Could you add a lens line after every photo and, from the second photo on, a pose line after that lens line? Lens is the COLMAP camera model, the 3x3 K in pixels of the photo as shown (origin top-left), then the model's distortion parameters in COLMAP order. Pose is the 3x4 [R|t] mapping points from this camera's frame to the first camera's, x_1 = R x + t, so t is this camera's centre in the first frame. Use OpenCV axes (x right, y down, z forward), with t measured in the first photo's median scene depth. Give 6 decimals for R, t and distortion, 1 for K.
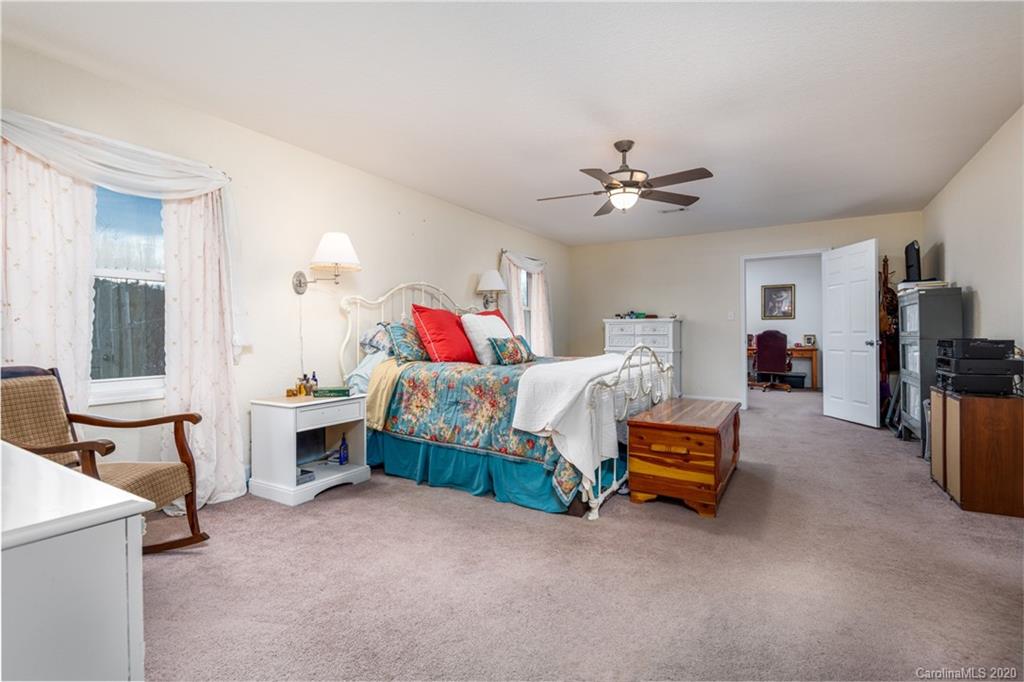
lens RADIAL K [[485.9, 0, 510.2], [0, 485.9, 338.8], [0, 0, 1]] dist [-0.003973, -0.000448]
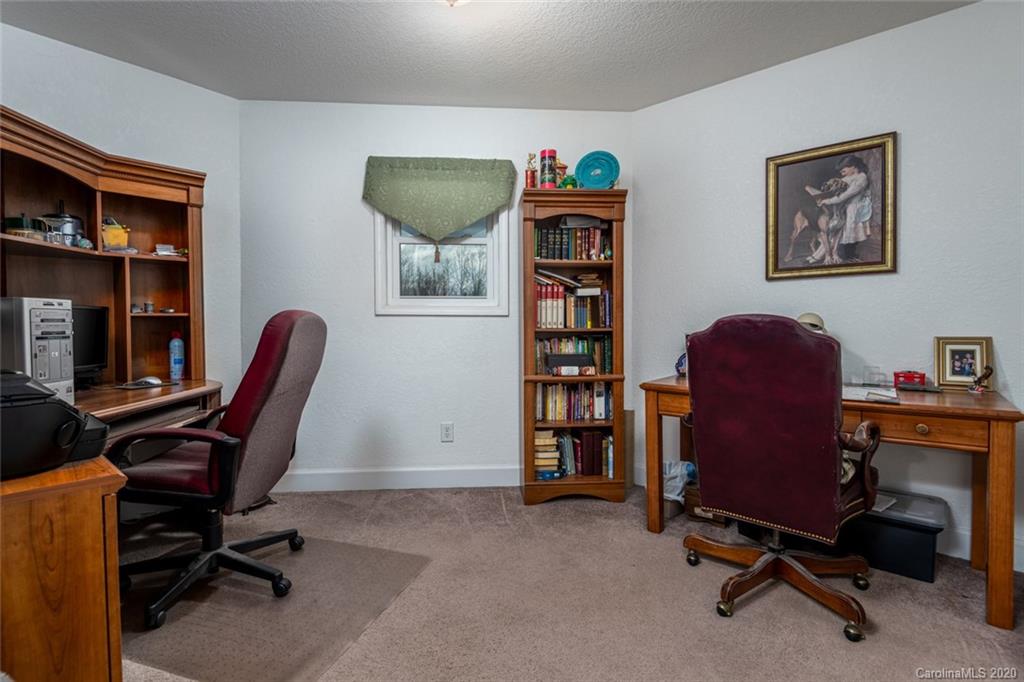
lens RADIAL K [[485.9, 0, 513.7], [0, 485.9, 336.4], [0, 0, 1]] dist [-0.003973, -0.000448]
pose [[0.989426, 0.004533, -0.144969, 0.432098], [-0.003779, 0.999978, 0.005480, -0.009157], [0.144991, -0.004874, 0.989421, 0.731236]]
